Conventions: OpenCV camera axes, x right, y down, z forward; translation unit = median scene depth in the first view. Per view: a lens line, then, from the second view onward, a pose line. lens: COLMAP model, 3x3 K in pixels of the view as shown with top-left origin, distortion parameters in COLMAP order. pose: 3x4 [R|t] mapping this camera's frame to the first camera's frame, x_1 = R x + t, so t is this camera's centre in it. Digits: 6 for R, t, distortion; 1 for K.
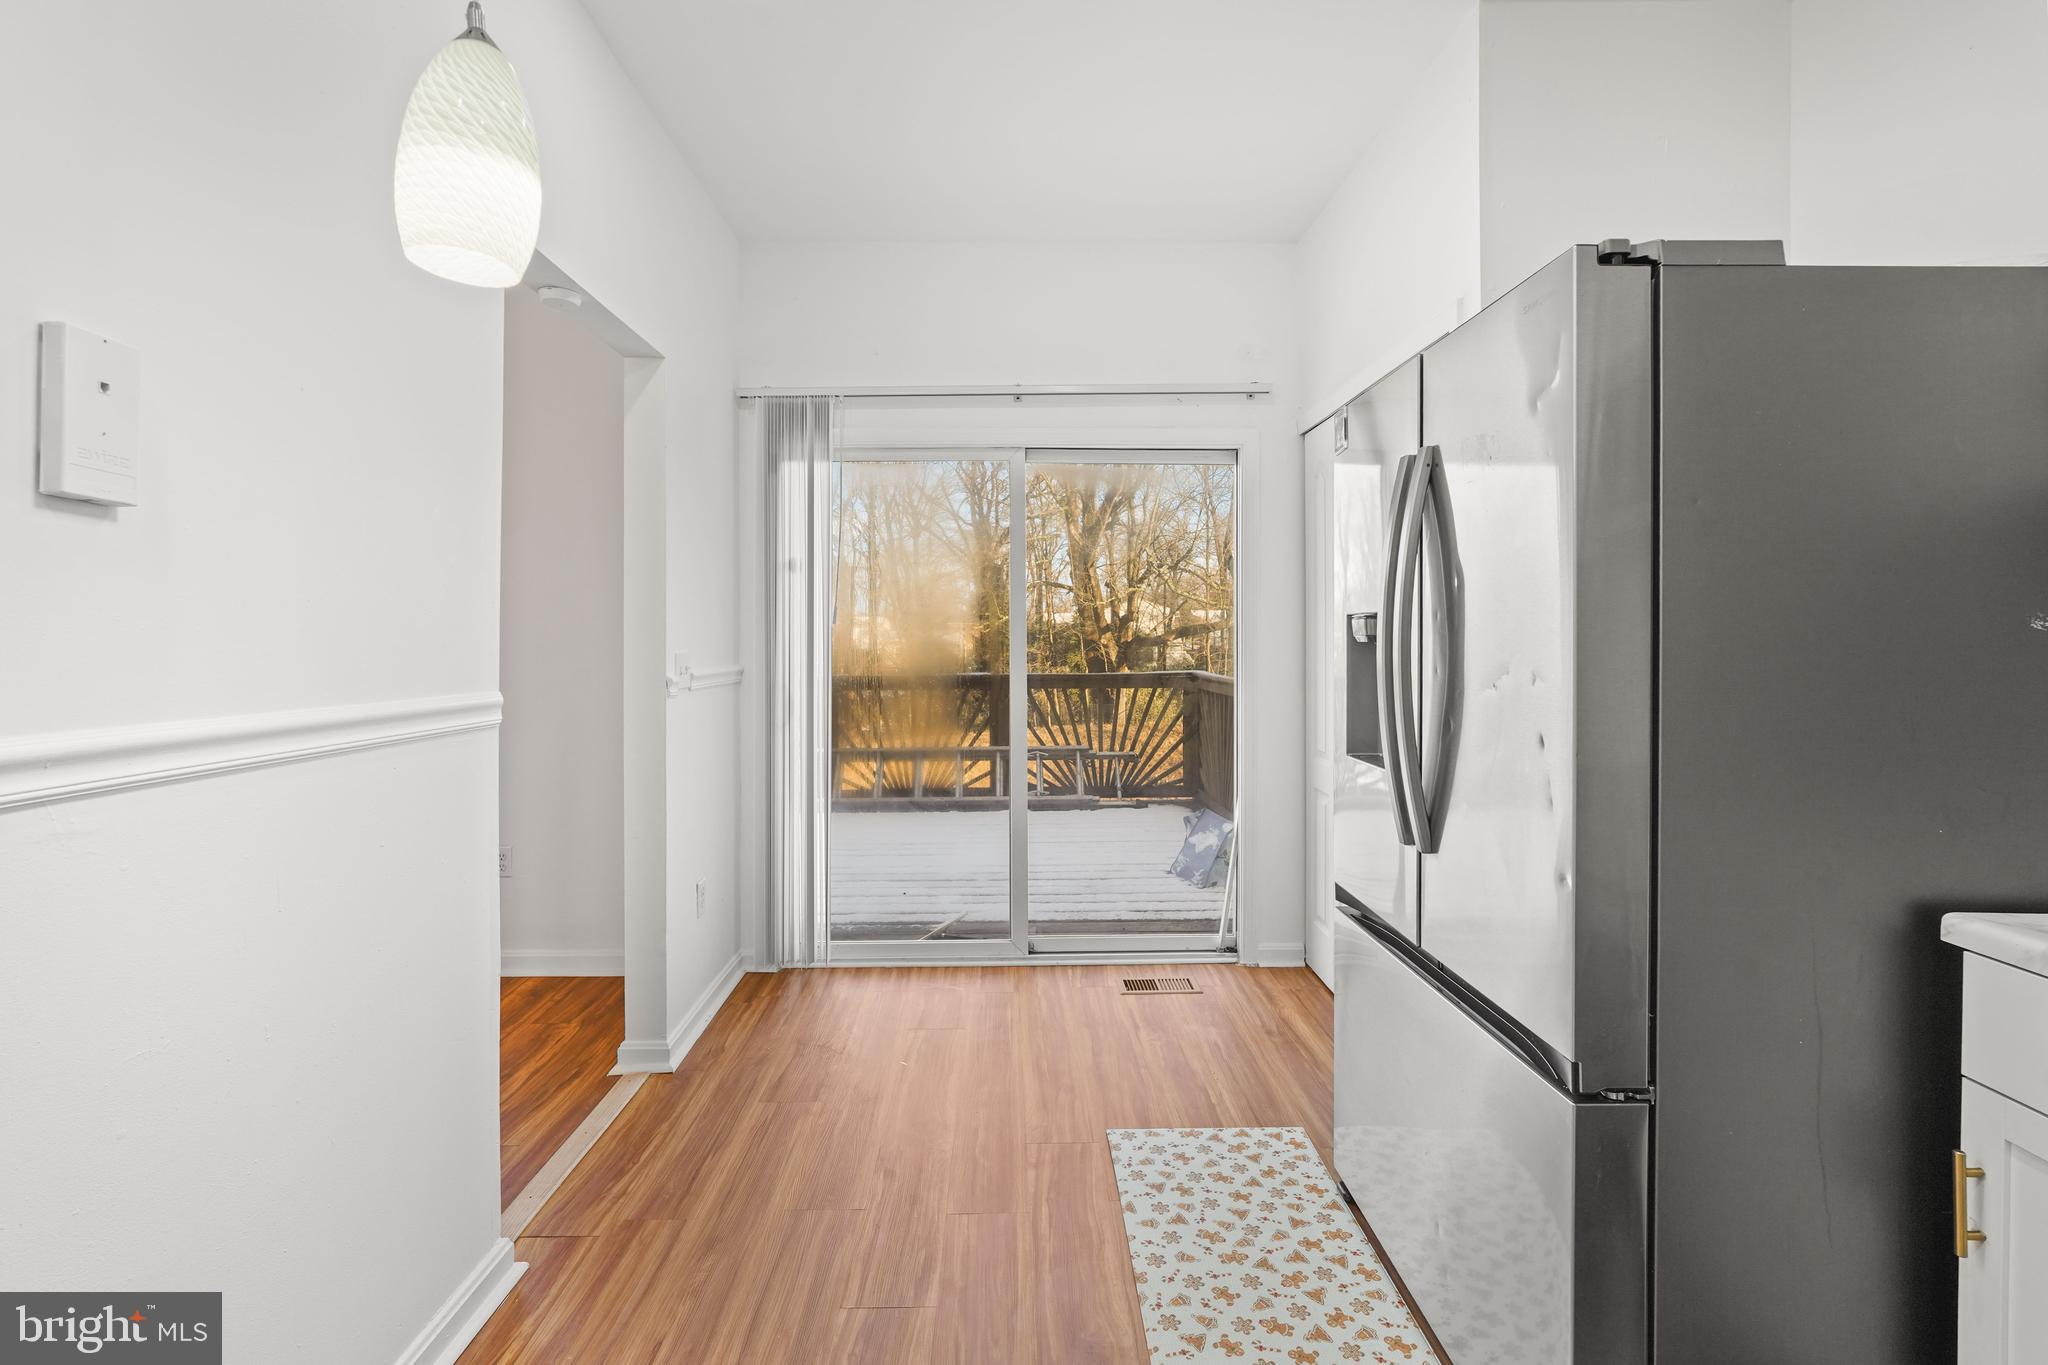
lens RADIAL K [[904.1, 0, 1025.7], [0, 904.1, 642.3], [0, 0, 1]] dist [-0.015940, 0.005077]
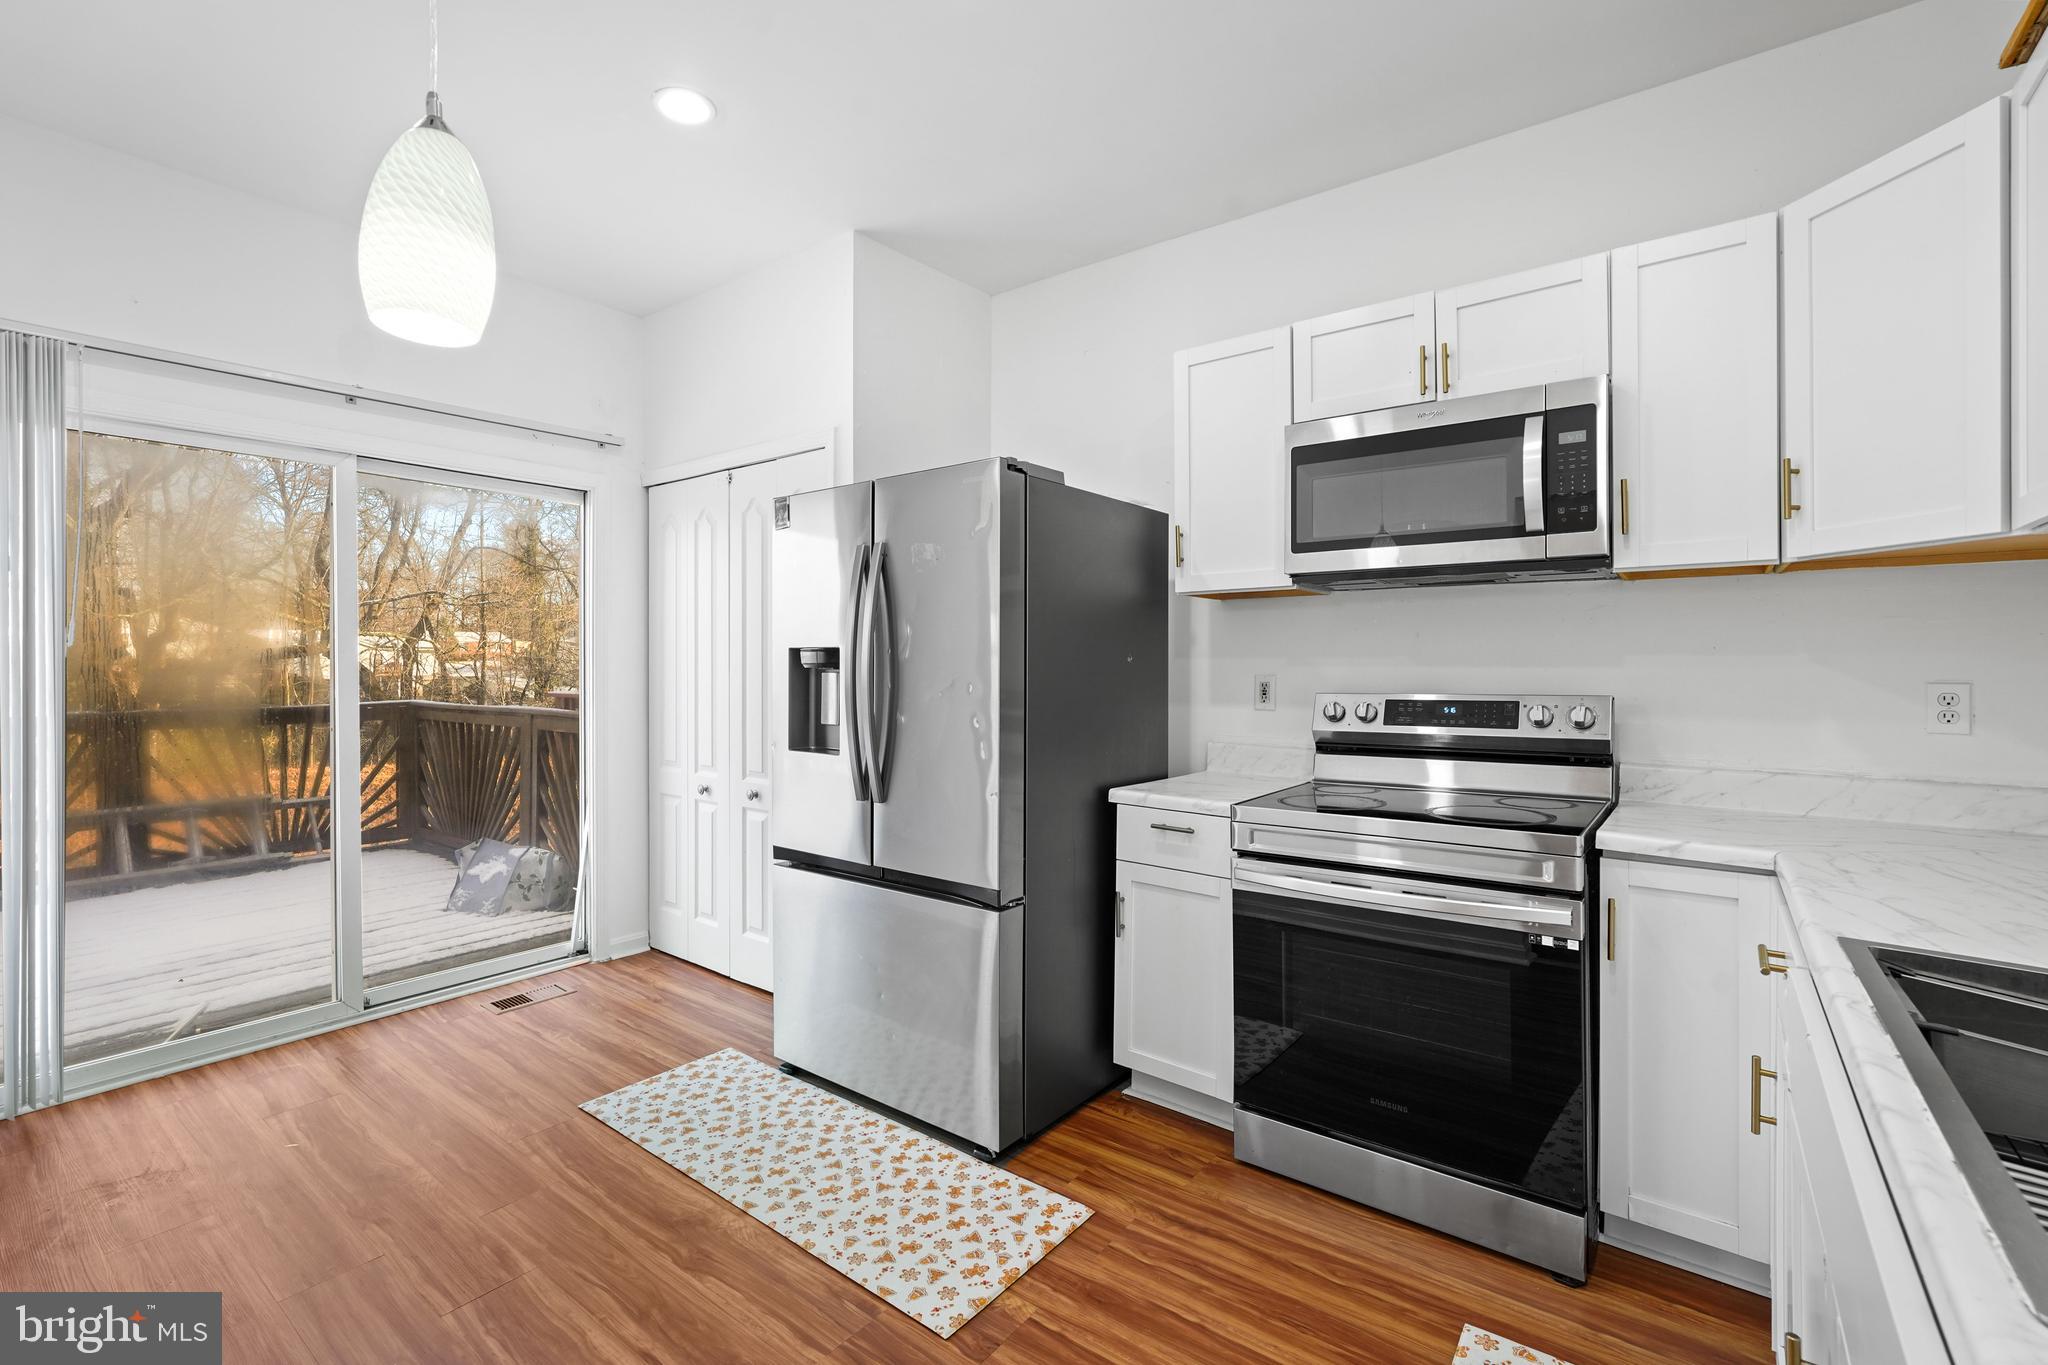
lens RADIAL K [[904.1, 0, 989.8], [0, 904.1, 672.2], [0, 0, 1]] dist [-0.015940, 0.005077]
pose [[0.639143, -0.005086, 0.769071, -0.441601], [0.002107, 0.999986, 0.004863, 0.000592], [-0.769085, -0.001487, 0.639145, -0.102274]]
